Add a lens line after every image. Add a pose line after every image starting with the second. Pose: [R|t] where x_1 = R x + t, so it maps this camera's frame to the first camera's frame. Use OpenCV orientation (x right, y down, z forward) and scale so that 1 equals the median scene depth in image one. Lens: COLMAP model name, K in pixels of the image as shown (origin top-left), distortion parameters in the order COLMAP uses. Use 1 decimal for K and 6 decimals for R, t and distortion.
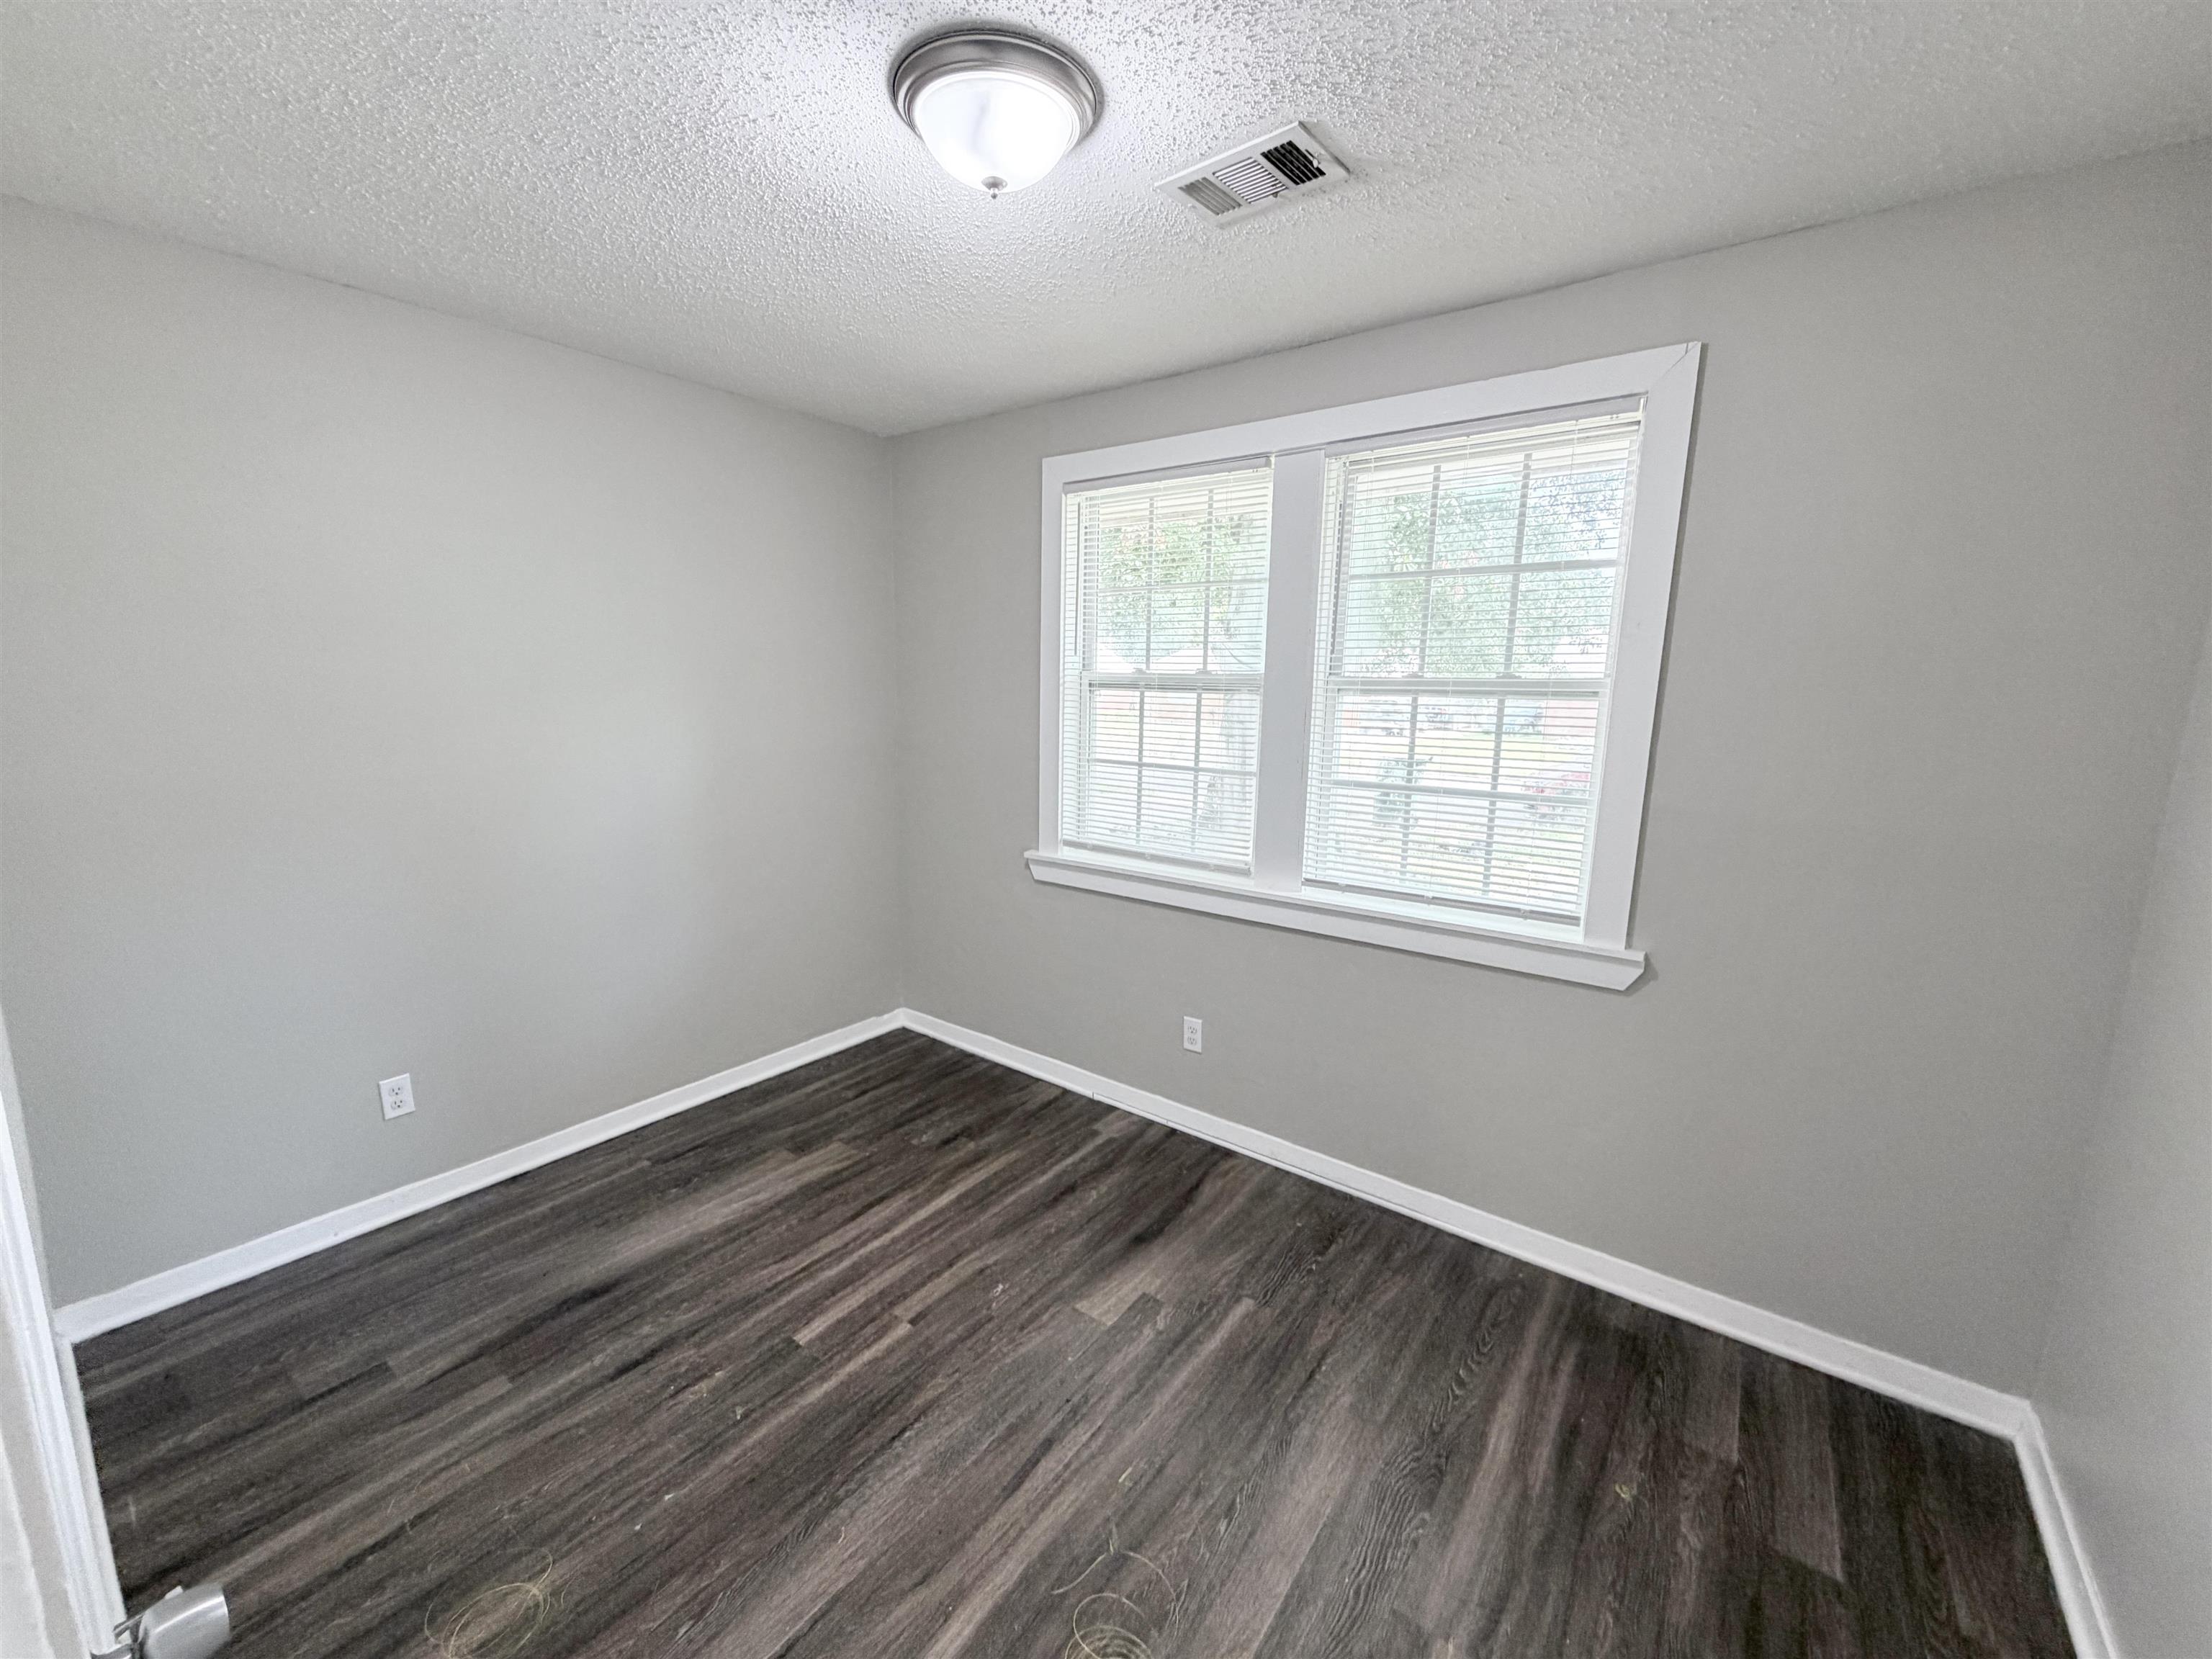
lens RADIAL K [[883.7, 0, 1102.6], [0, 883.7, 850.0], [0, 0, 1]] dist [0.002431, 0.000082]
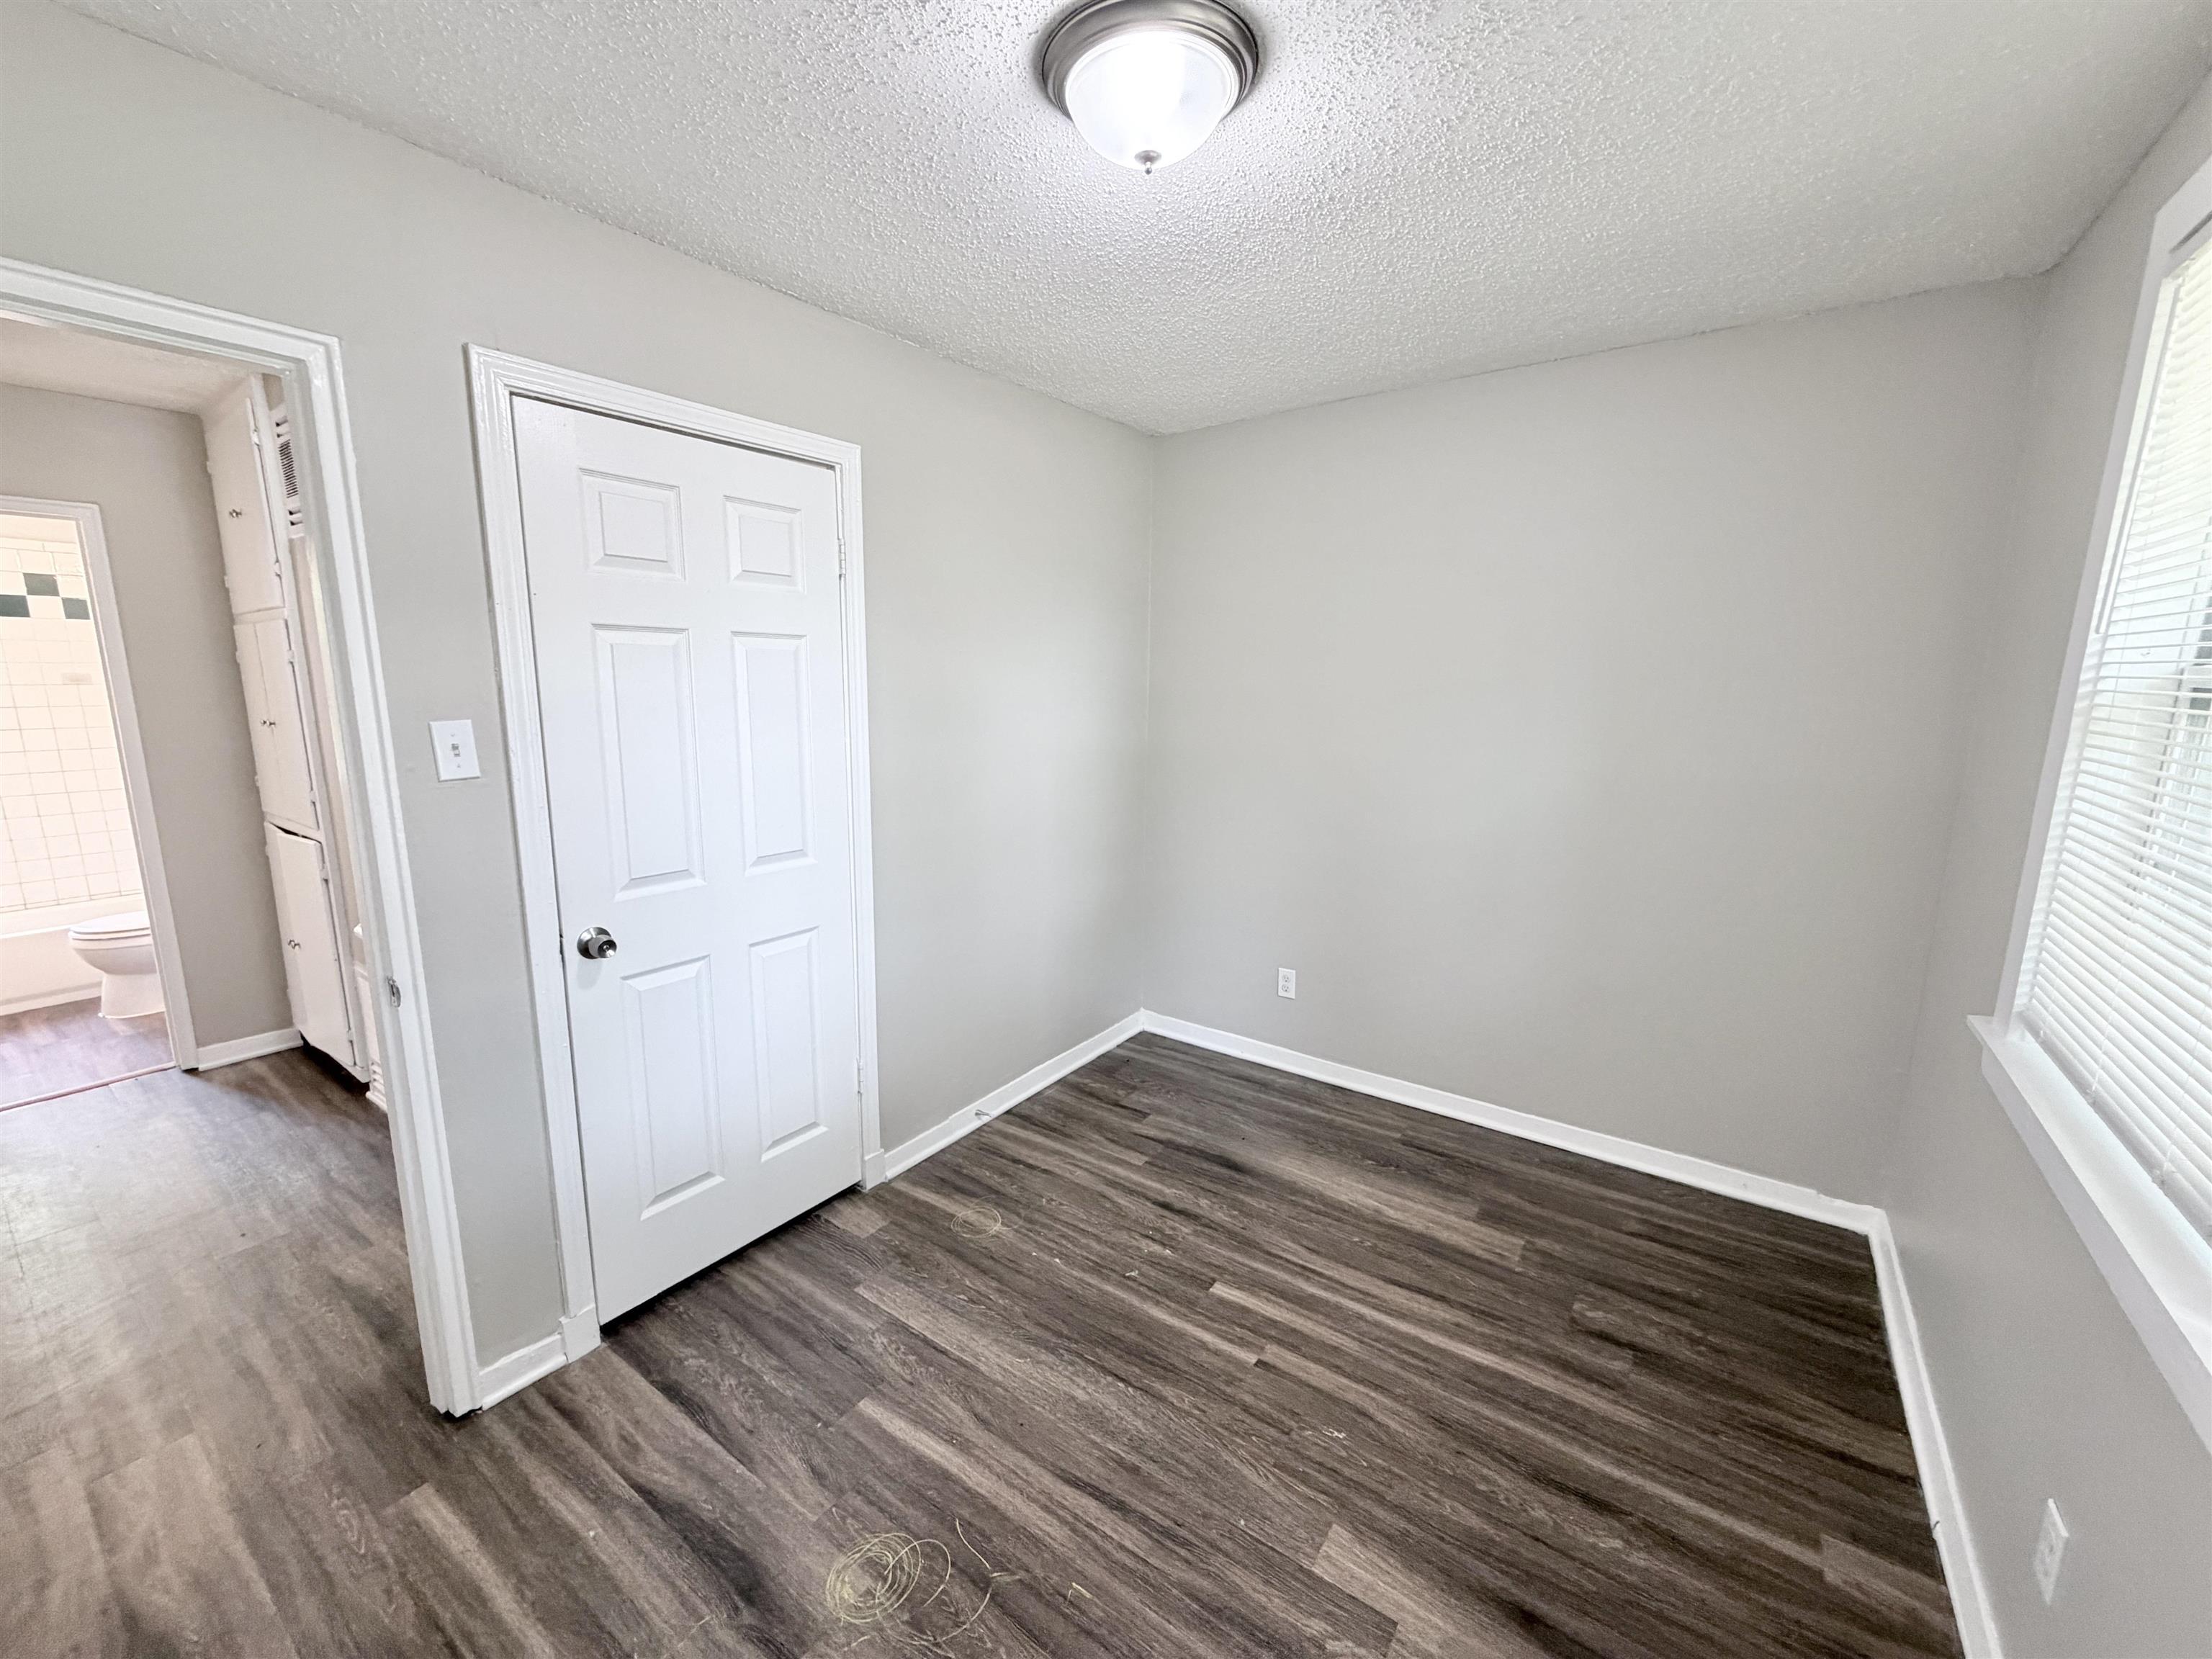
lens RADIAL K [[883.7, 0, 1090.7], [0, 883.7, 837.0], [0, 0, 1]] dist [0.002431, 0.000082]
pose [[0.018151, 0.167531, -0.985700, 0.606687], [-0.193679, 0.967778, 0.160918, -0.124971], [0.980897, 0.187989, 0.050014, 0.654531]]
